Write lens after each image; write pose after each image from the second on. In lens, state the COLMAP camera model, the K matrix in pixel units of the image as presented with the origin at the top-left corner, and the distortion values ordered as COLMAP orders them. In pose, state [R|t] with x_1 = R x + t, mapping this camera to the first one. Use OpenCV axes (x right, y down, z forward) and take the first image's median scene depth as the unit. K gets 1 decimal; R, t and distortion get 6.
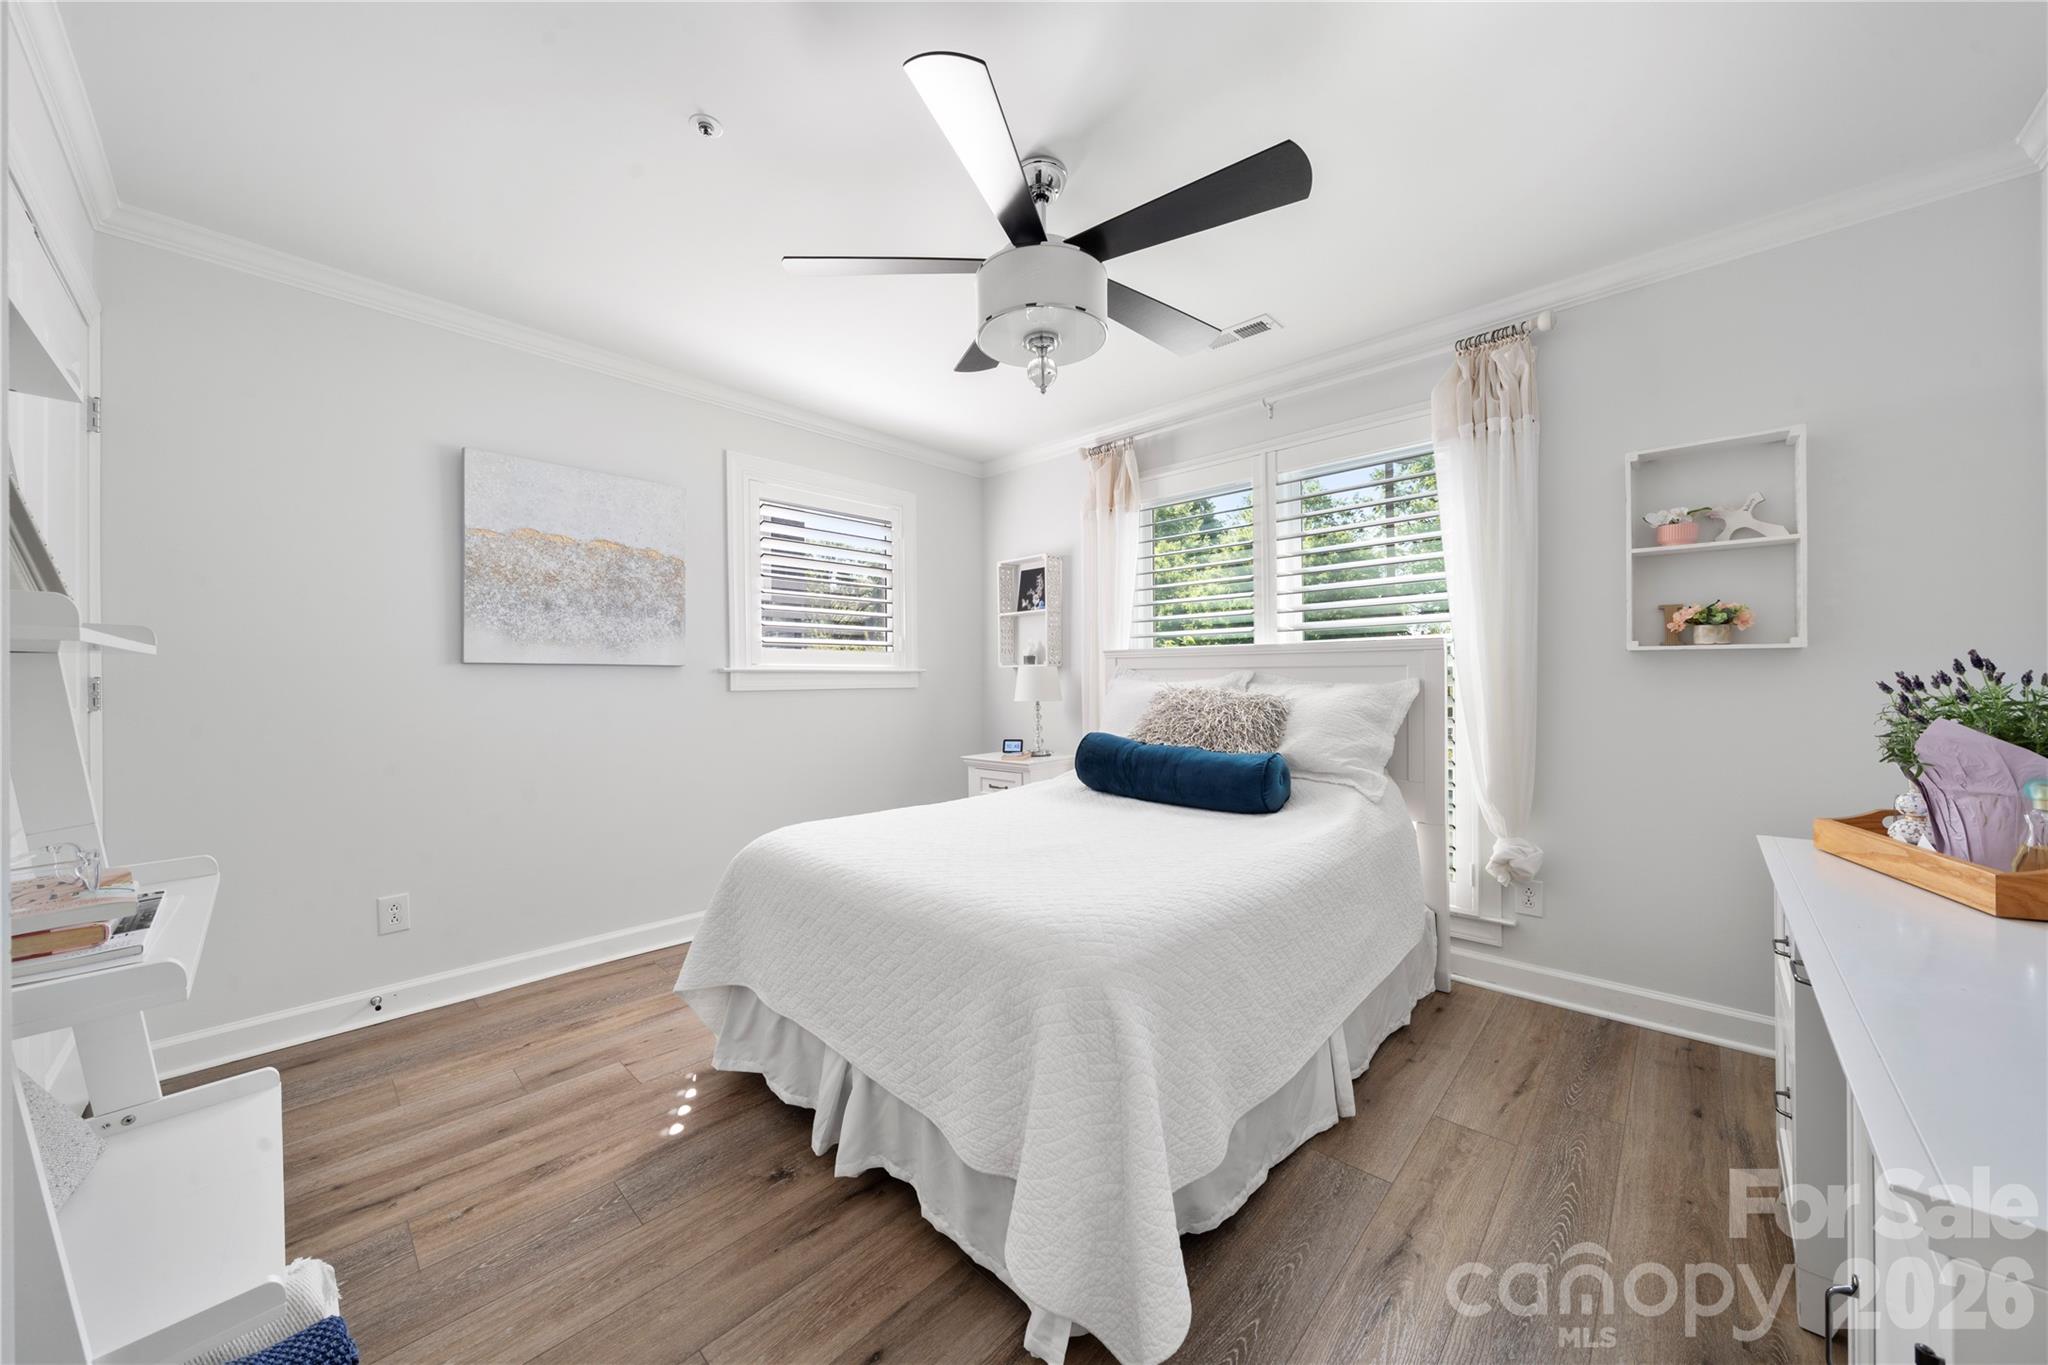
lens RADIAL K [[694.2, 0, 1027.2], [0, 694.2, 687.4], [0, 0, 1]] dist [-0.008166, -0.000002]
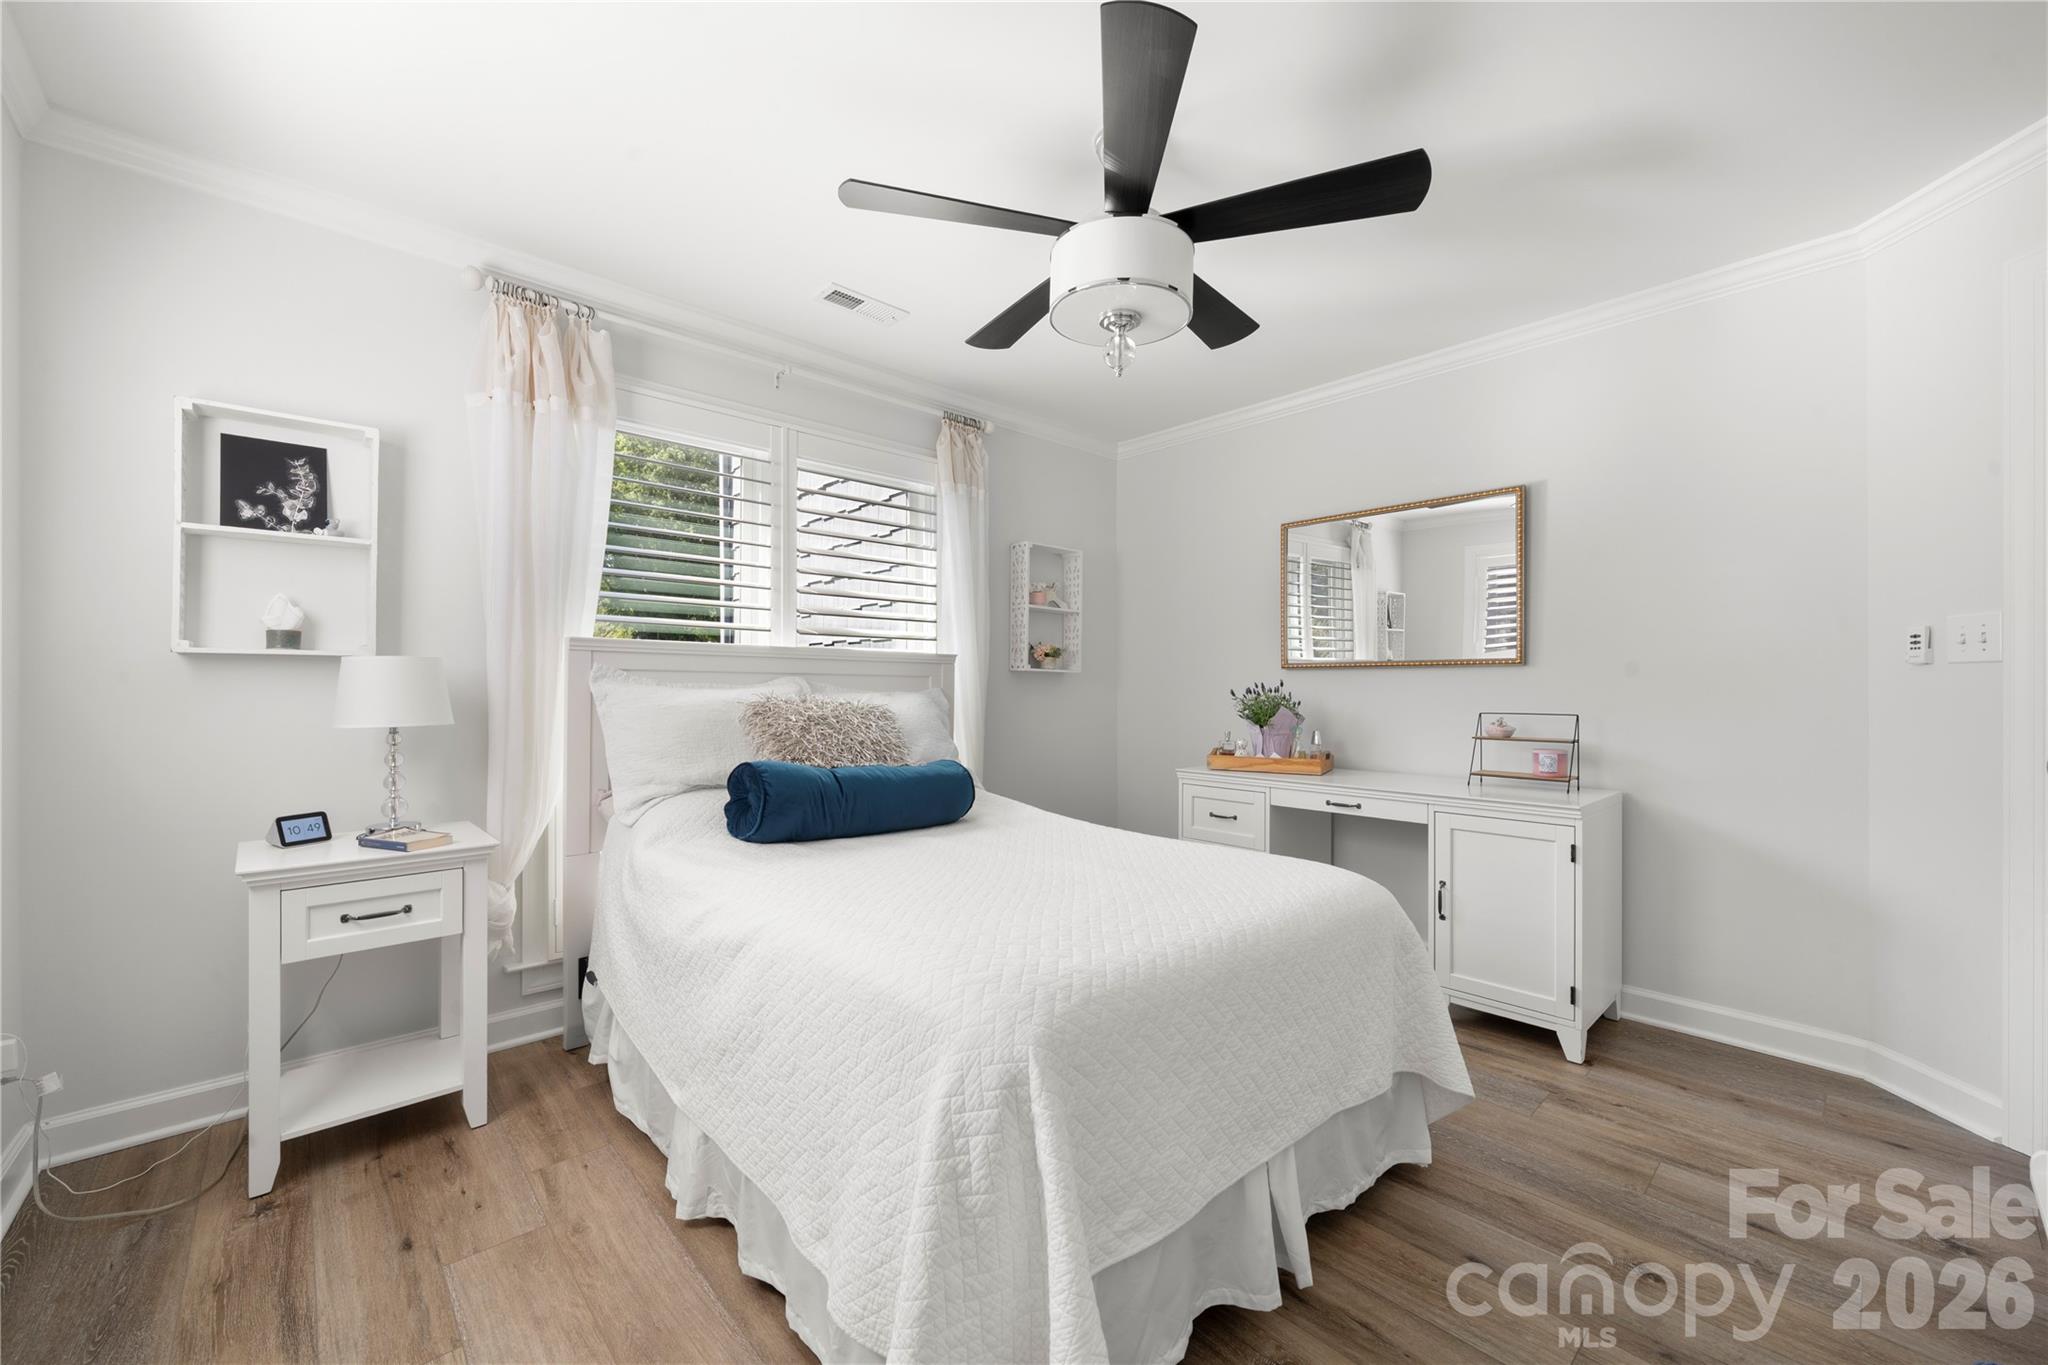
lens RADIAL K [[769.9, 0, 1040.4], [0, 769.9, 687.4], [0, 0, 1]] dist [0.000733, 0.000002]
pose [[0.094963, 0.005139, 0.995468, -0.670674], [0.002639, 0.999982, -0.005414, -0.005664], [-0.995477, 0.003141, 0.094948, 0.667622]]
